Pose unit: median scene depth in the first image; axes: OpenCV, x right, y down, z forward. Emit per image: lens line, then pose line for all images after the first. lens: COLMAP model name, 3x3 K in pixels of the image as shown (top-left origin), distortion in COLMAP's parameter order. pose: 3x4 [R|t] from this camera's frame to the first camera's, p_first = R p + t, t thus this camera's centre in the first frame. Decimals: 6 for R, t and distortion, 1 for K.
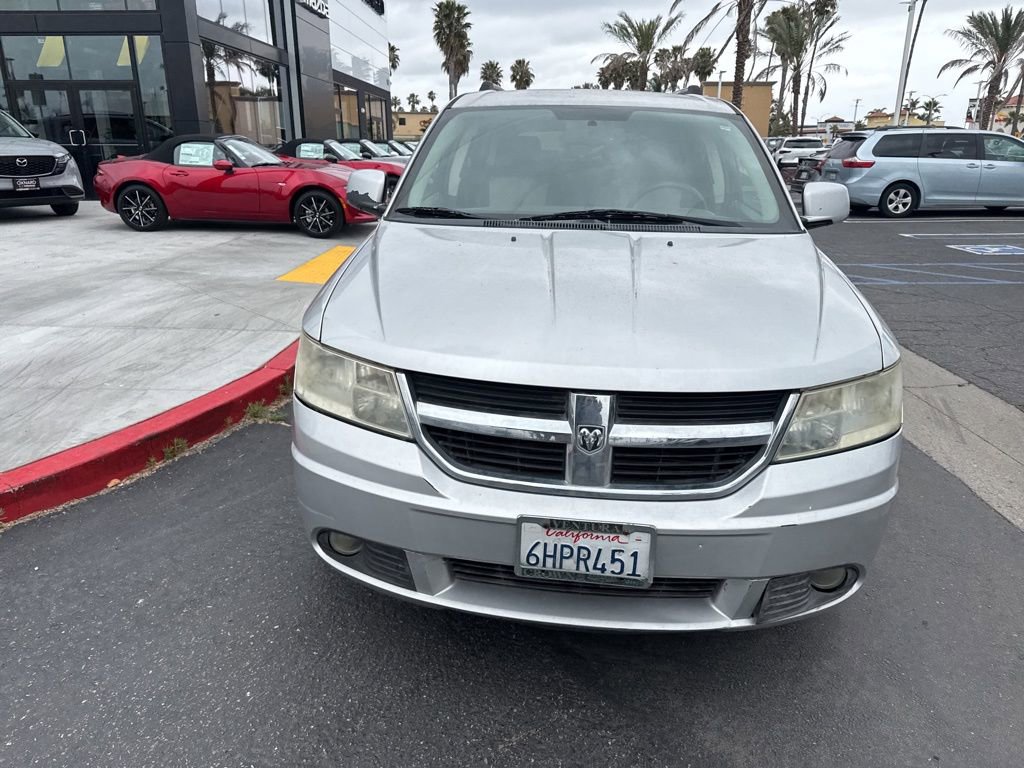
lens RADIAL K [[717.3, 0, 508.3], [0, 717.3, 377.0], [0, 0, 1]] dist [0.043884, -0.045710]
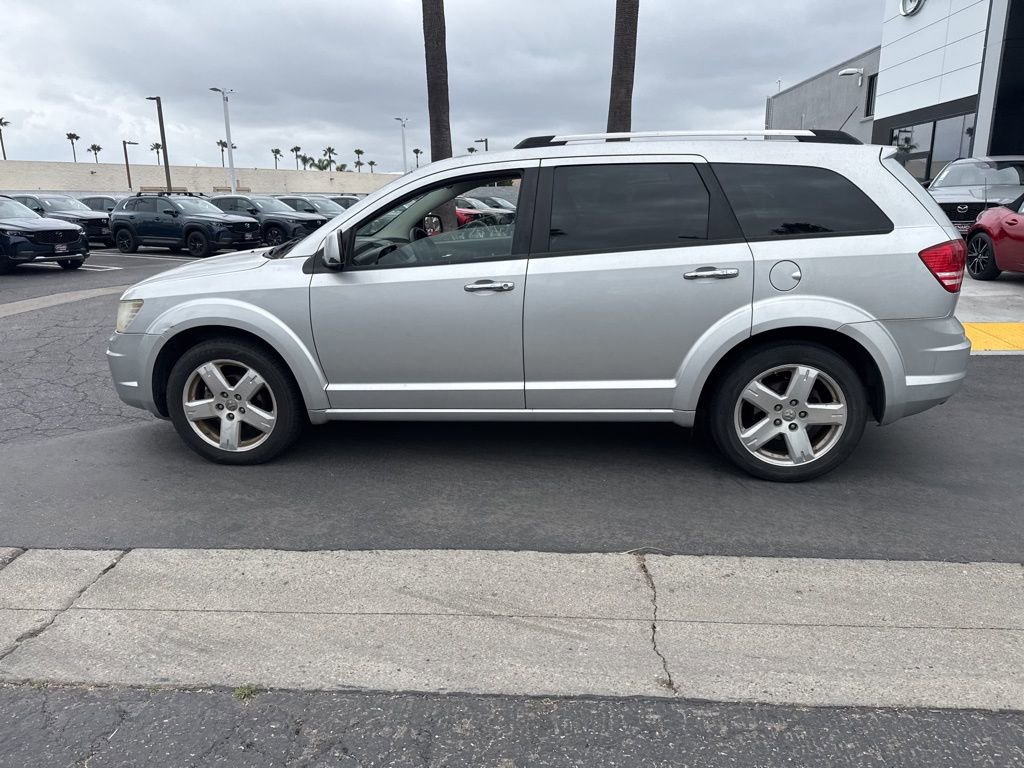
lens RADIAL K [[720.2, 0, 508.2], [0, 720.2, 380.3], [0, 0, 1]] dist [0.045982, -0.055712]
pose [[-0.033072, 0.238361, -0.970613, 1.239901], [-0.291436, 0.926641, 0.237492, -0.303998], [0.956019, 0.290726, 0.038821, 0.974624]]
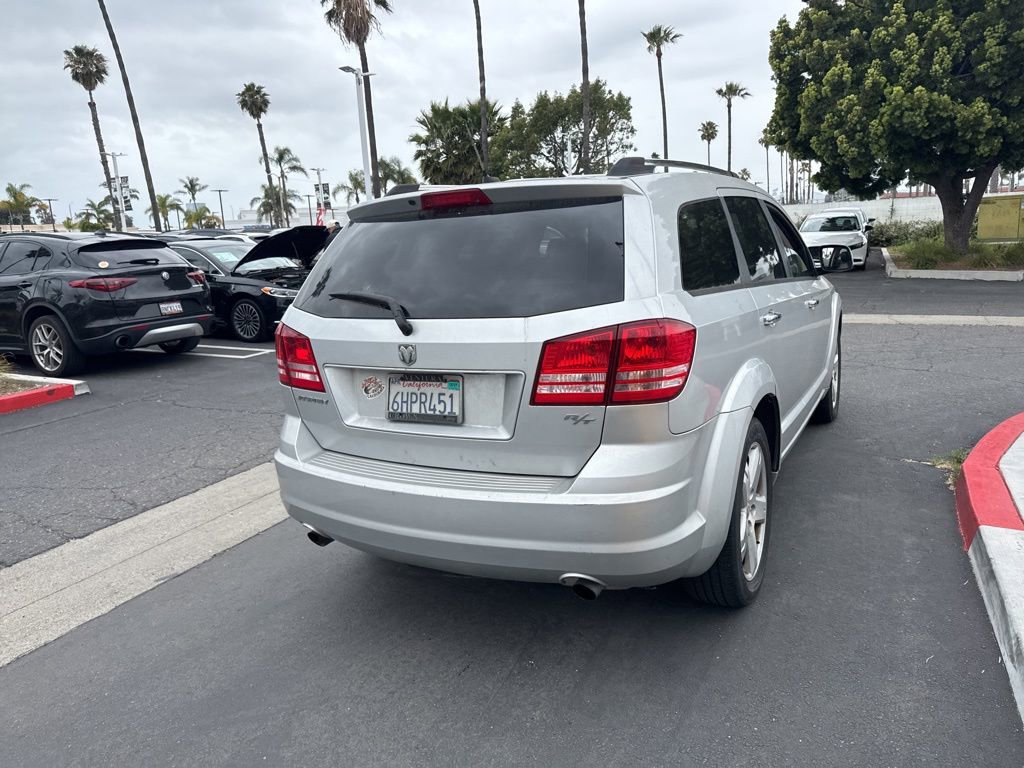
lens RADIAL K [[719.0, 0, 507.4], [0, 719.0, 379.4], [0, 0, 1]] dist [0.056062, -0.063112]
pose [[-0.909460, -0.047110, 0.413113, -0.169122], [0.165383, 0.870597, 0.463367, -0.656688], [-0.381484, 0.489736, -0.783982, 1.983294]]
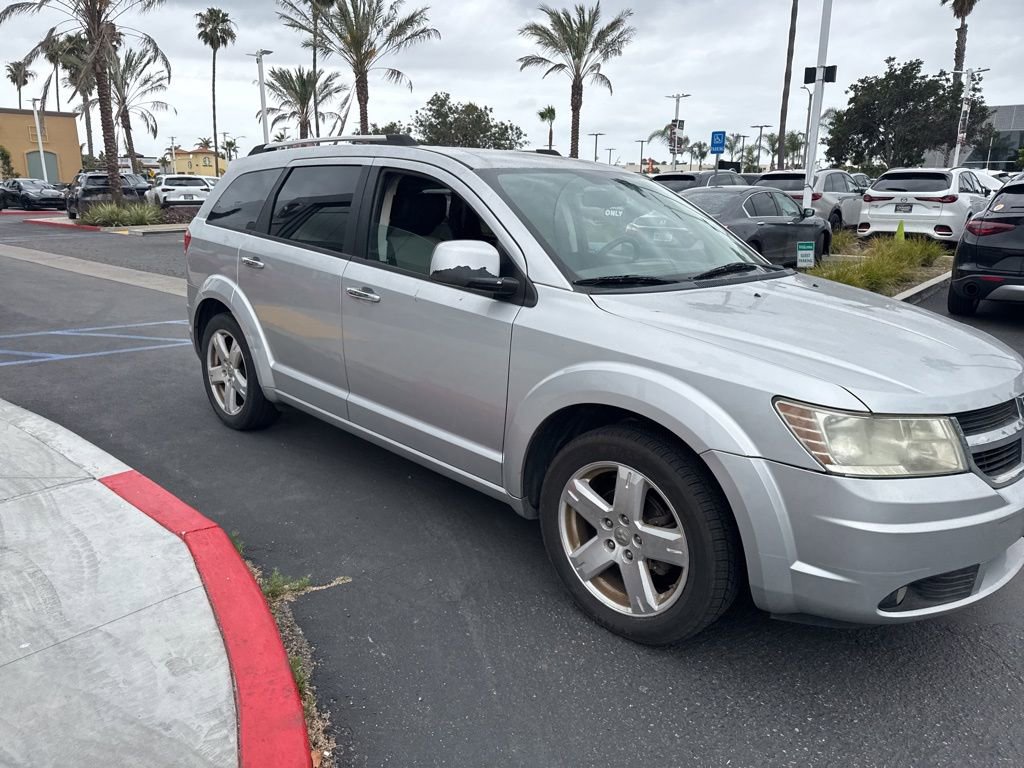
lens RADIAL K [[714.7, 0, 503.2], [0, 714.7, 390.1], [0, 0, 1]] dist [0.035044, -0.039281]
pose [[0.646527, -0.208083, 0.733965, -0.646313], [0.227734, 0.970858, 0.074639, -0.132560], [-0.728108, 0.118893, 0.675073, 0.332483]]
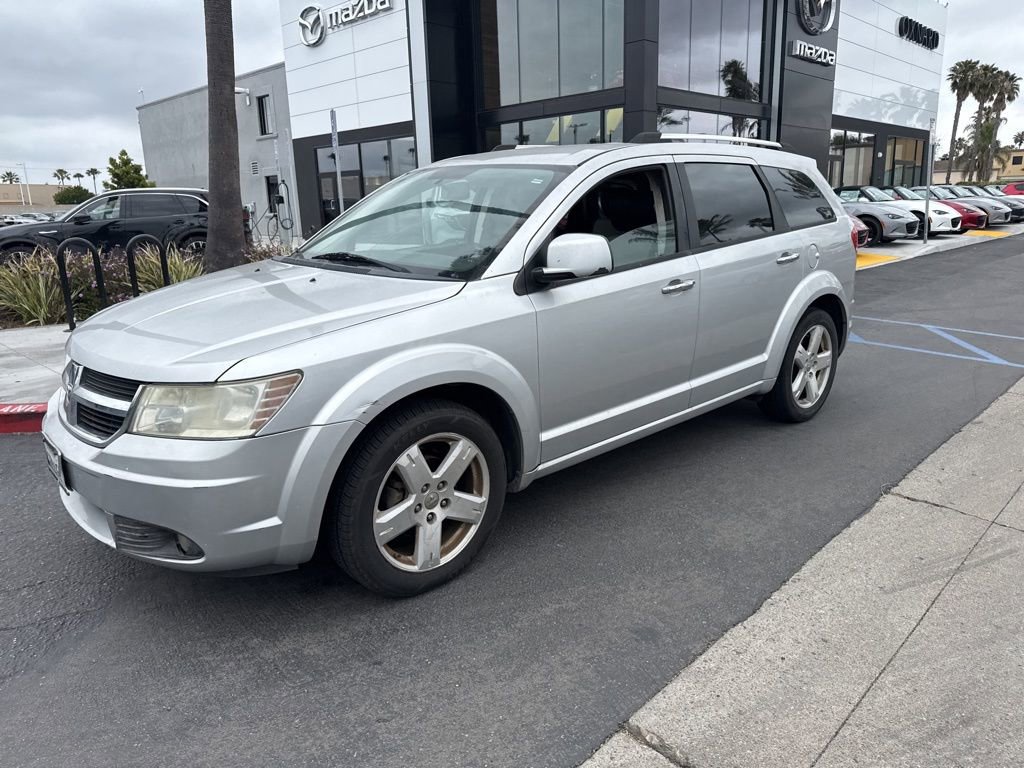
lens RADIAL K [[720.2, 0, 508.2], [0, 720.2, 380.3], [0, 0, 1]] dist [0.045982, -0.055712]
pose [[0.733682, 0.140281, -0.664855, 0.771134], [-0.180313, 0.983572, 0.008549, -0.051184], [0.655132, 0.113610, 0.746924, 0.185582]]
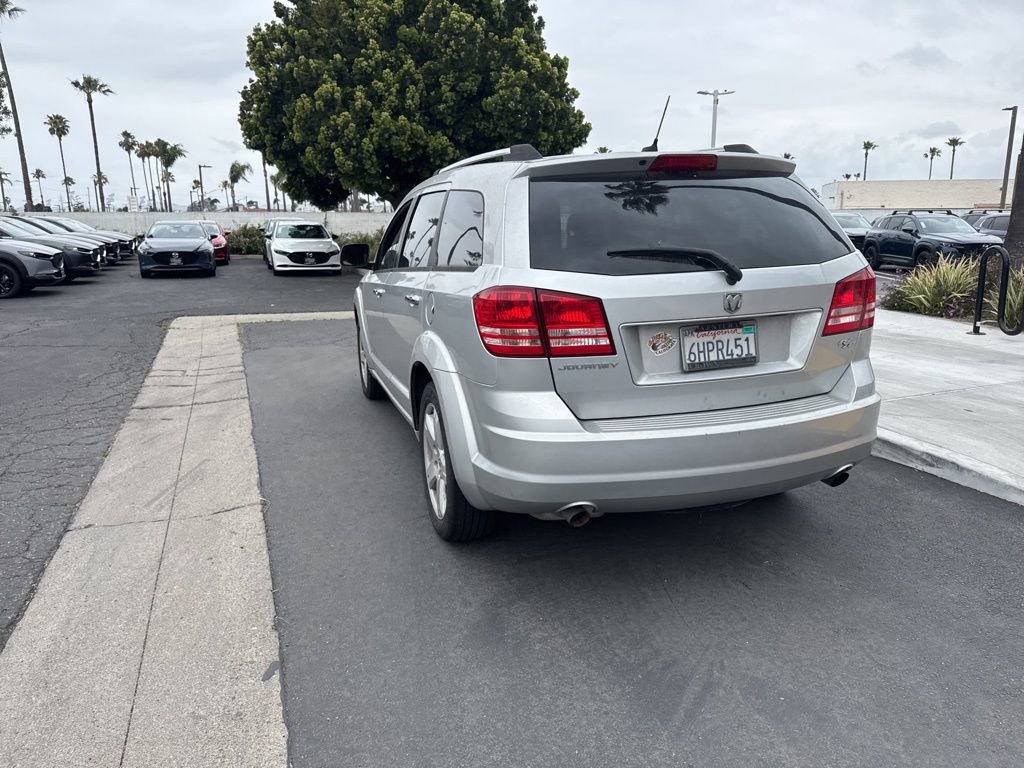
lens RADIAL K [[718.5, 0, 510.9], [0, 718.5, 382.1], [0, 0, 1]] dist [0.058784, -0.076197]
pose [[-0.922800, 0.082166, -0.376416, 0.579327], [-0.115696, 0.872806, 0.474156, -0.632754], [0.367497, 0.481101, -0.795919, 2.010622]]
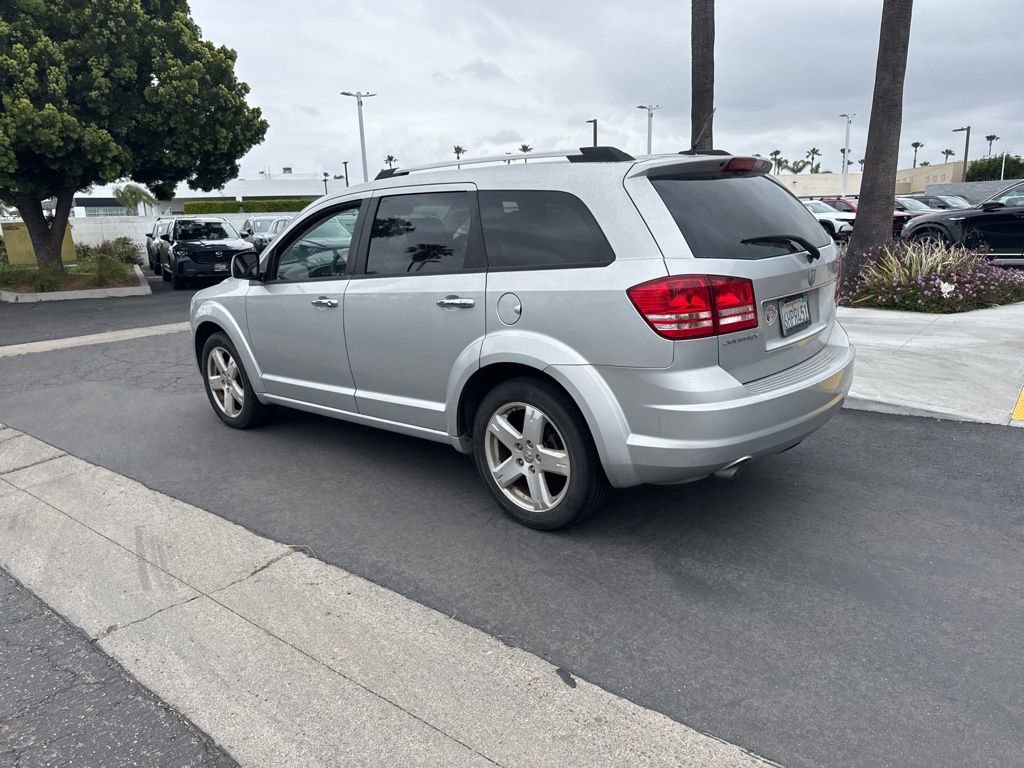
lens RADIAL K [[717.7, 0, 512.1], [0, 717.7, 390.6], [0, 0, 1]] dist [0.046196, -0.057229]
pose [[-0.609965, 0.203671, -0.765807, 0.994394], [-0.206687, 0.892063, 0.401876, -0.555218], [0.764998, 0.403413, -0.502031, 1.740243]]
